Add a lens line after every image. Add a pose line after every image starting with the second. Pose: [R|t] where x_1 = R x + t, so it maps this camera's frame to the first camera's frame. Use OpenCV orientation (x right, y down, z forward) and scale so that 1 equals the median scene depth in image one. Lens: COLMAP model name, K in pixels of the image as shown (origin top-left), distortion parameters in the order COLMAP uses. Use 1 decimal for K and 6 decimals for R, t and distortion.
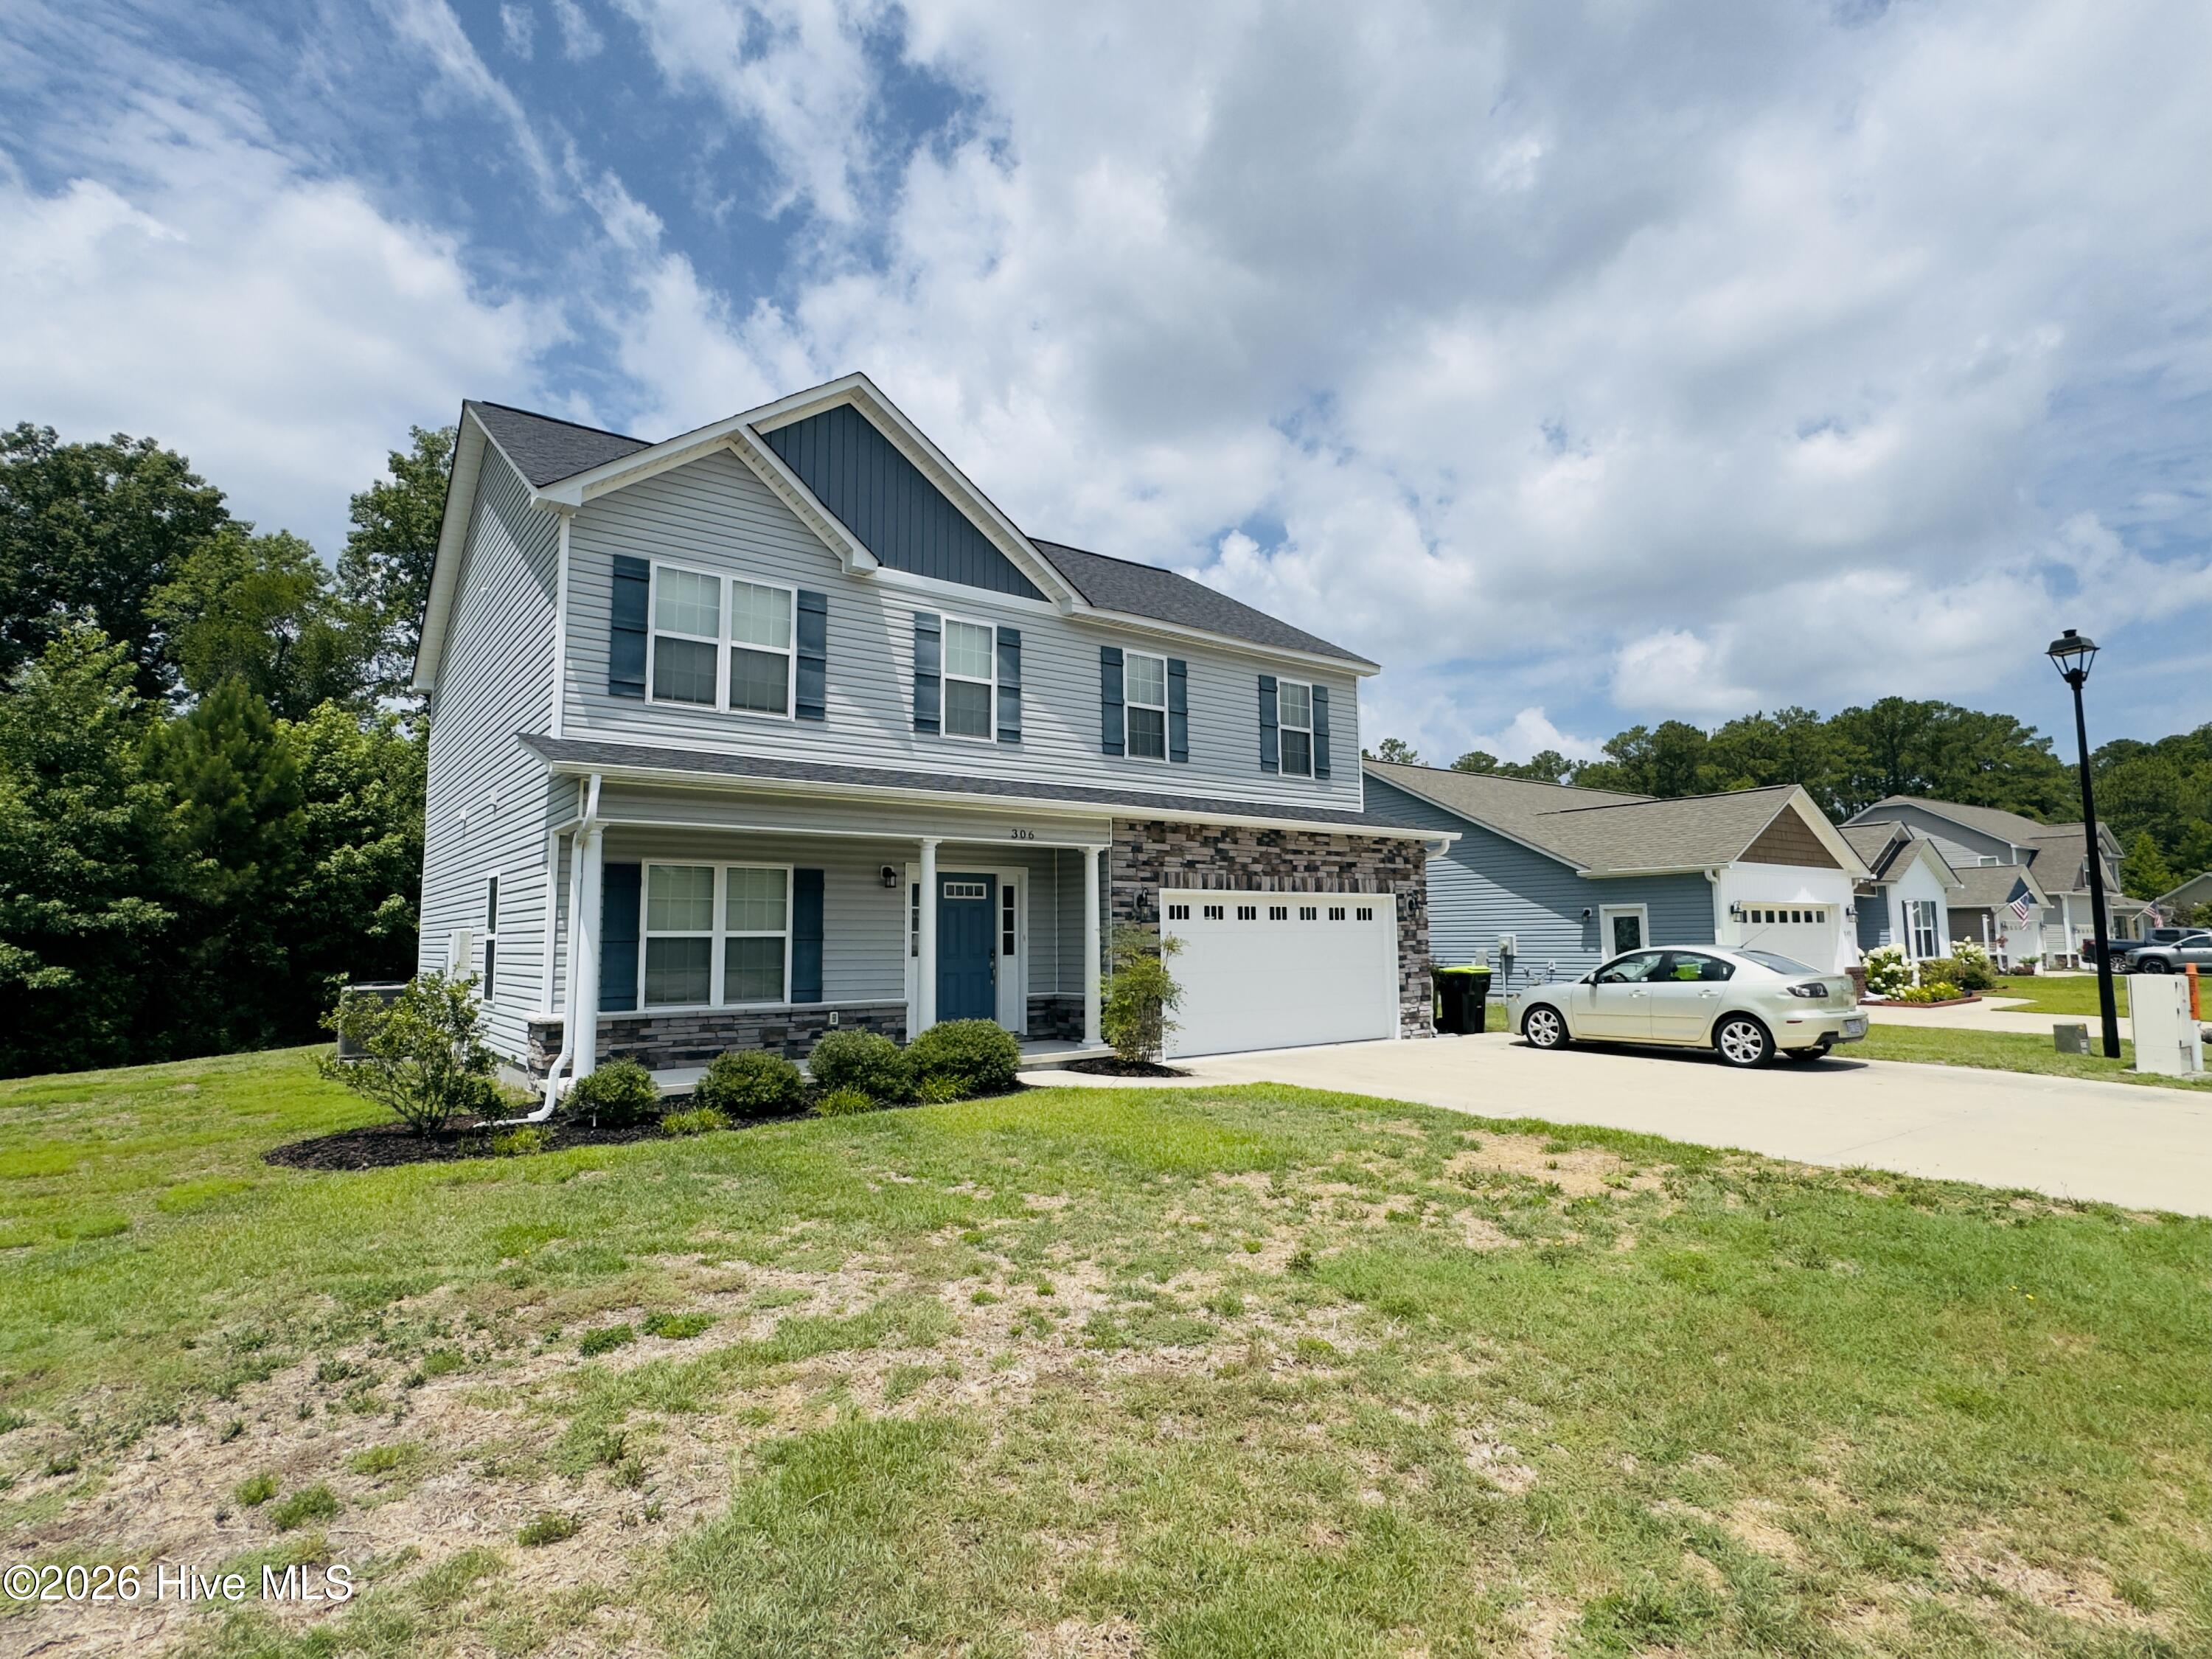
lens RADIAL K [[1115.1, 0, 1106.0], [0, 1115.1, 829.5], [0, 0, 1]] dist [-0.001242, -0.000257]
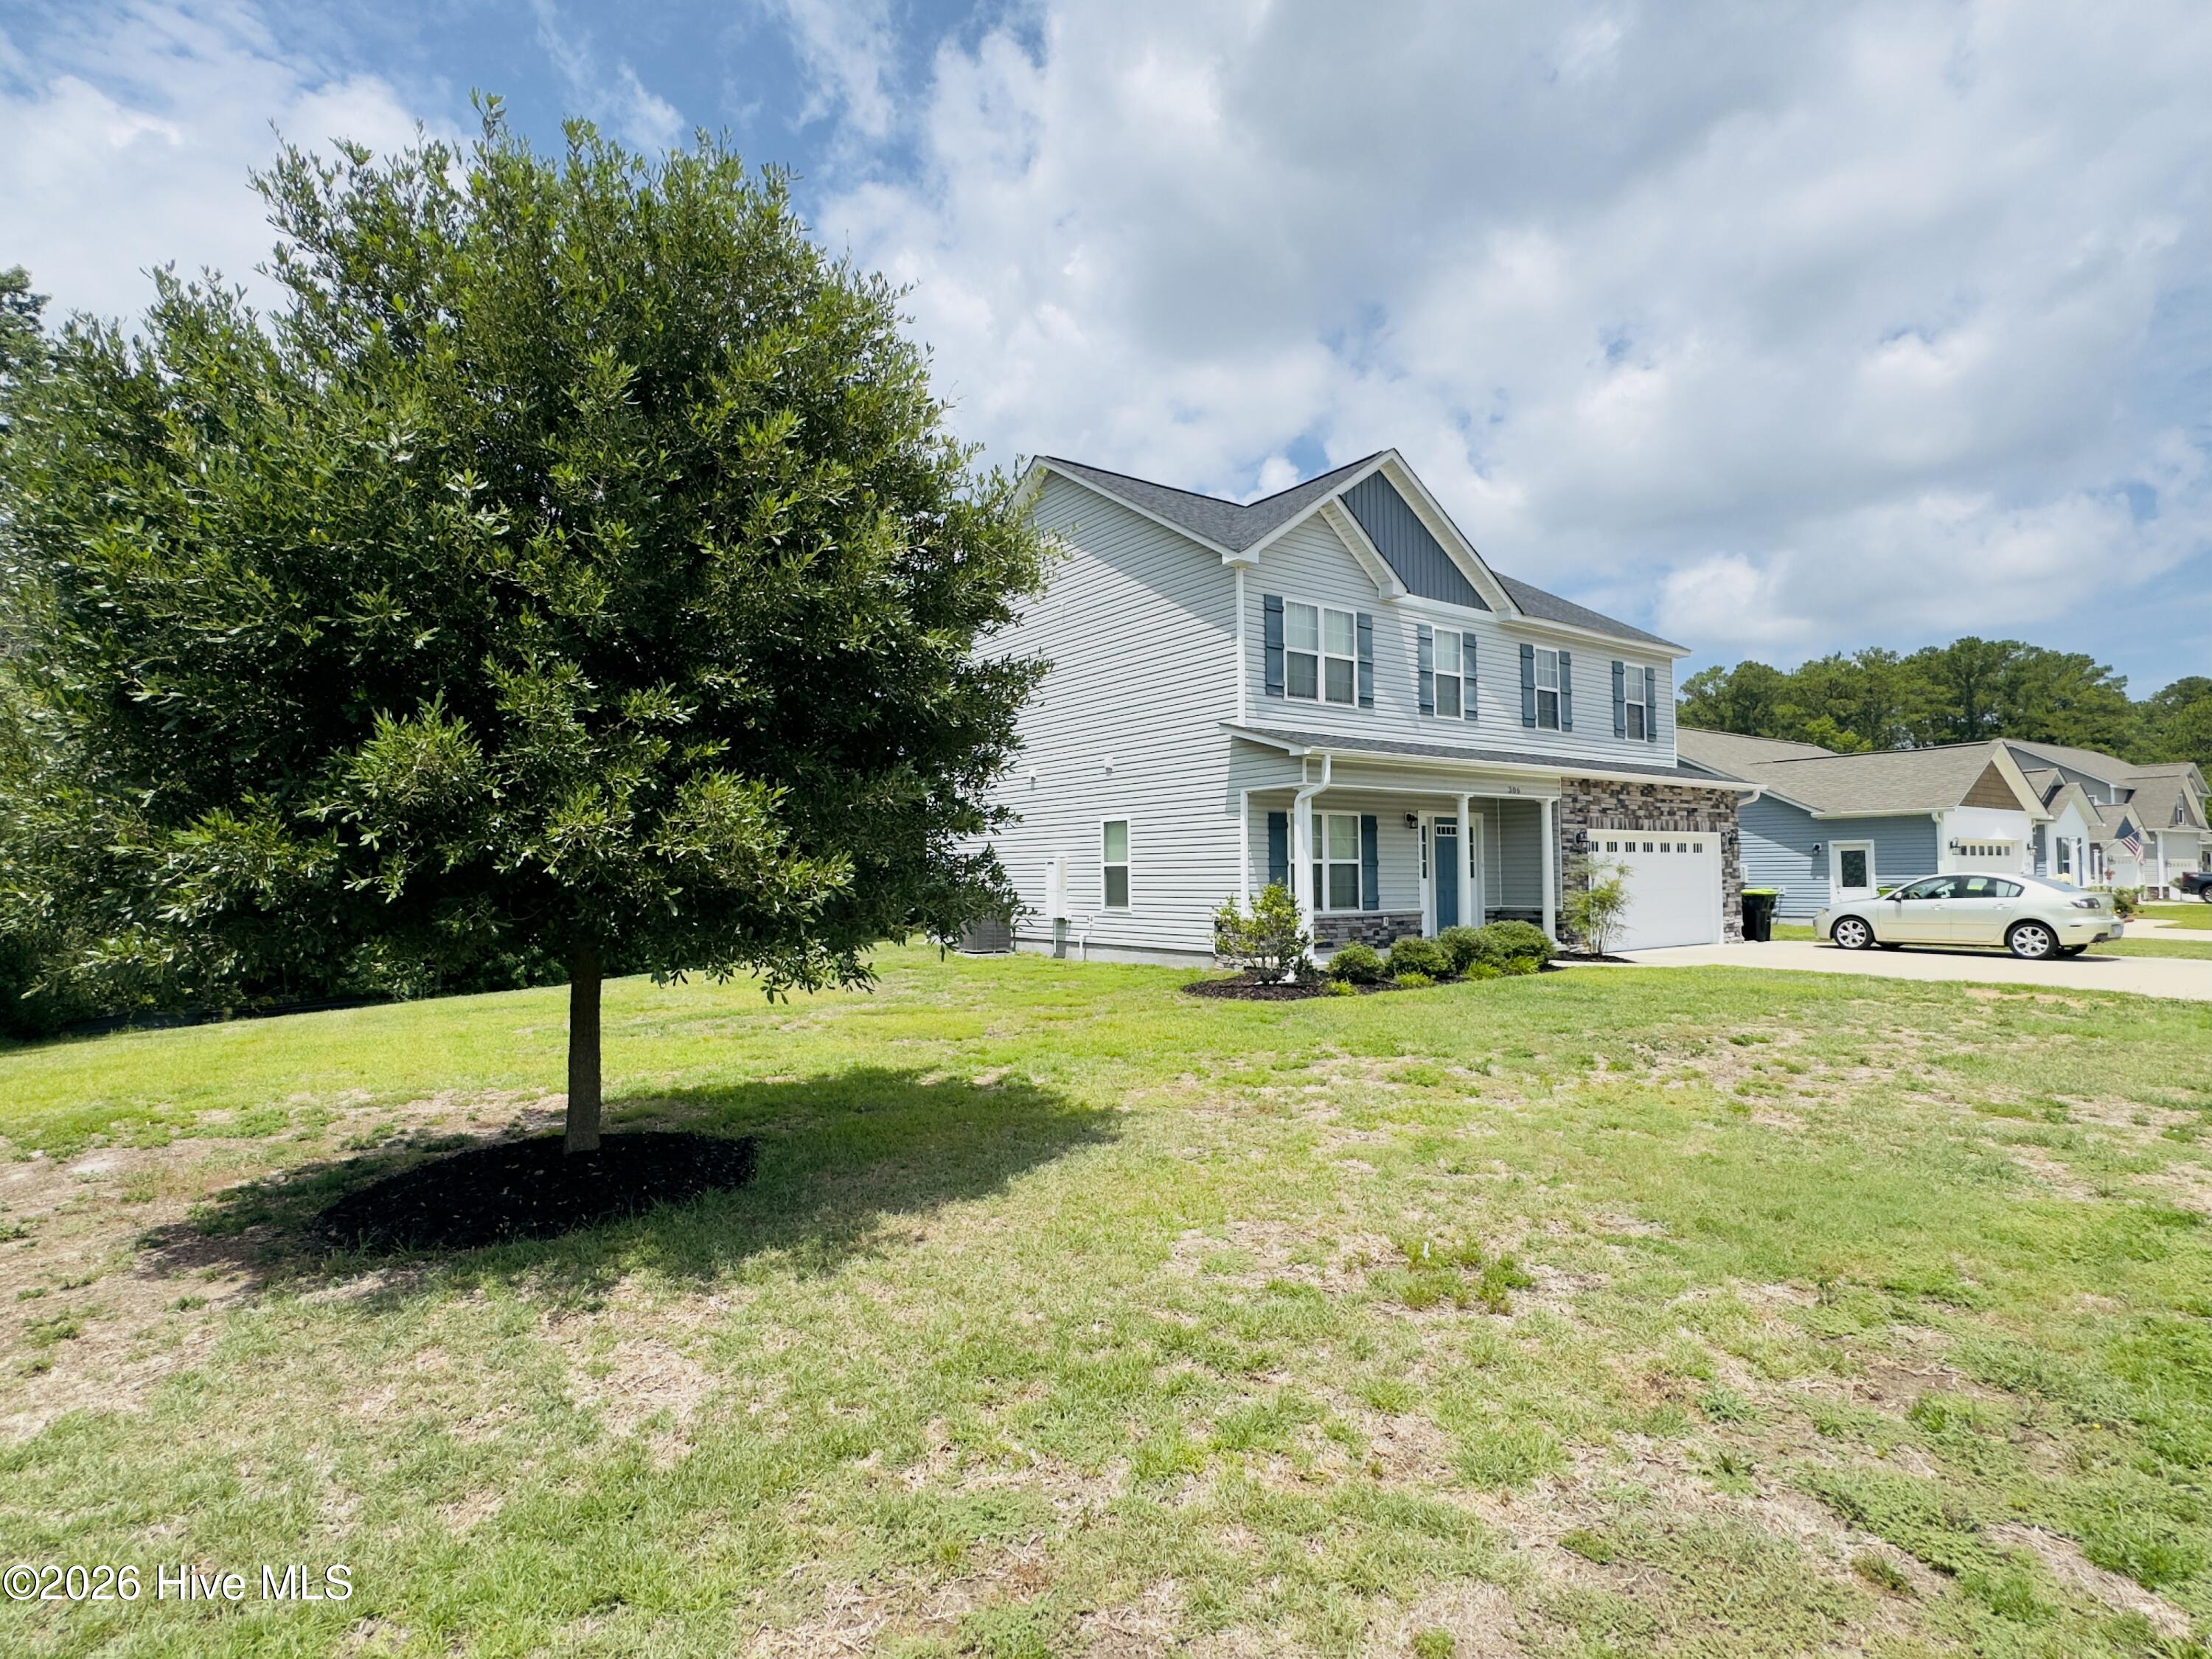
lens RADIAL K [[1114.9, 0, 1122.3], [0, 1114.9, 828.9], [0, 0, 1]] dist [0.003263, 0.000722]
pose [[0.999919, 0.000216, -0.012694, -0.476025], [0.000514, 0.998346, 0.057494, -0.023988], [0.012686, -0.057496, 0.998265, -0.340191]]
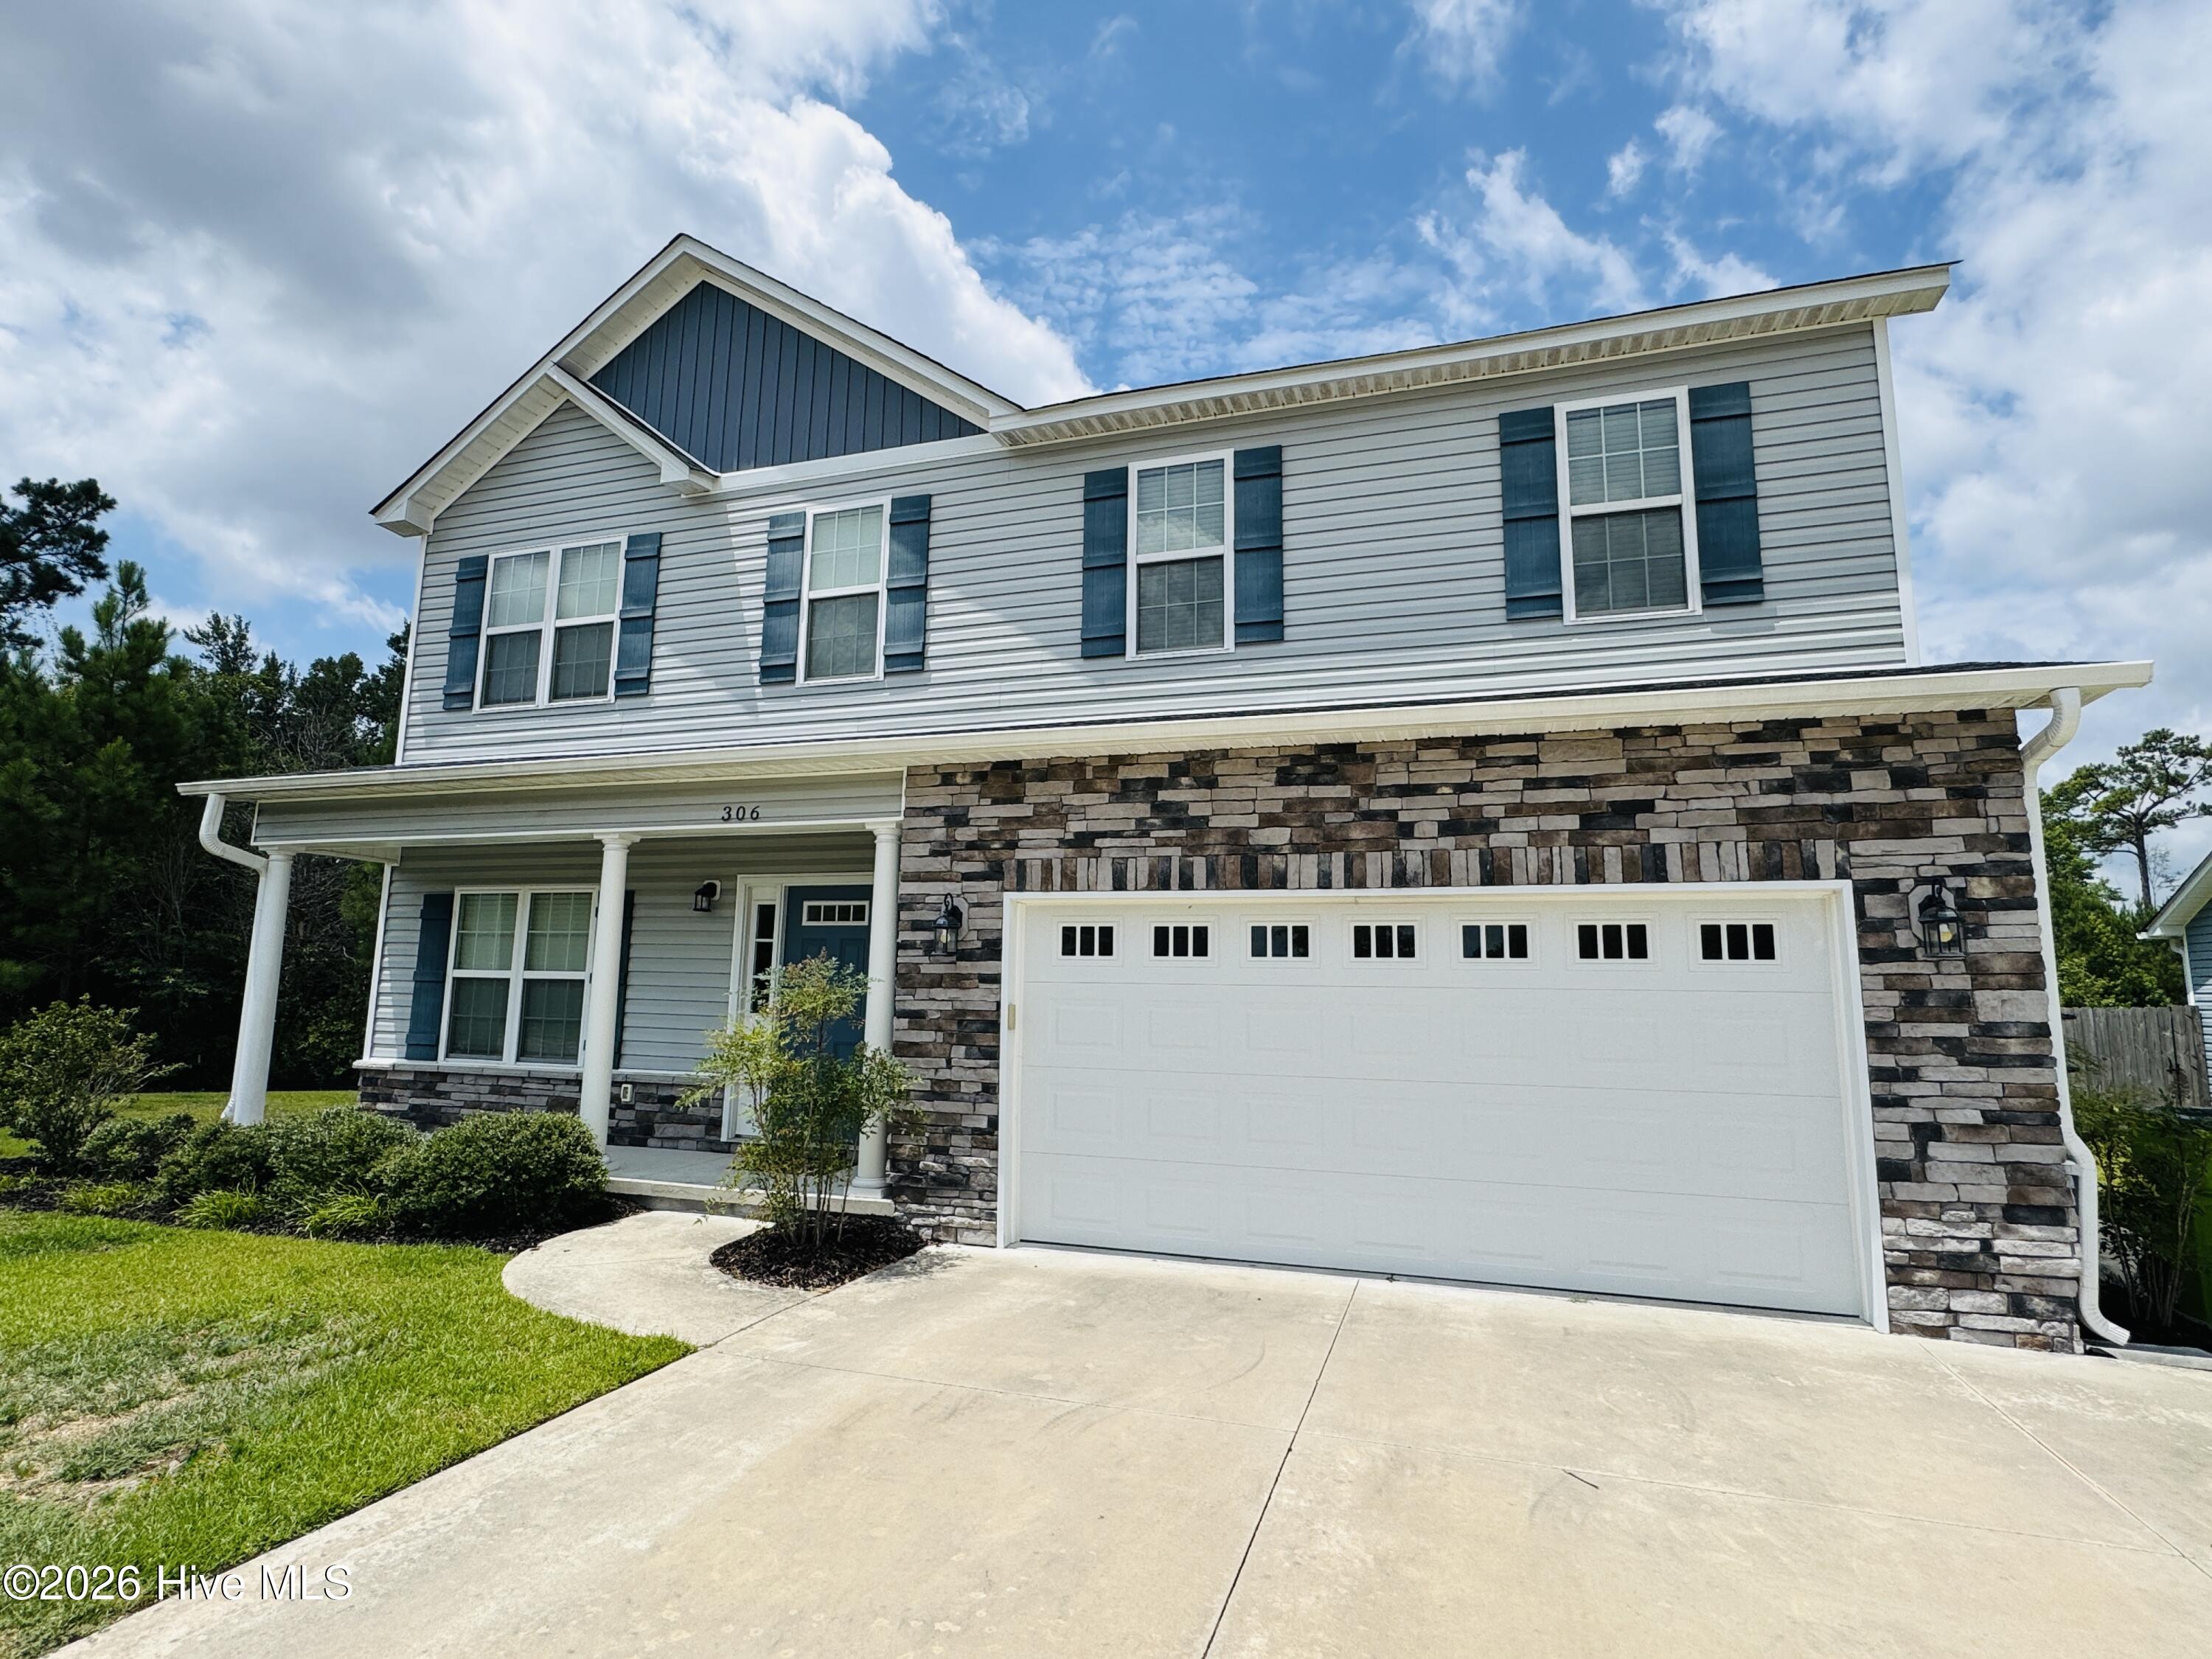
lens RADIAL K [[1115.1, 0, 1106.0], [0, 1115.1, 829.5], [0, 0, 1]] dist [-0.001242, -0.000257]
pose [[0.570249, -0.101790, -0.815141, 0.465411], [0.059061, 0.994806, -0.082908, 0.065557], [0.819346, -0.000865, 0.573299, 0.715730]]
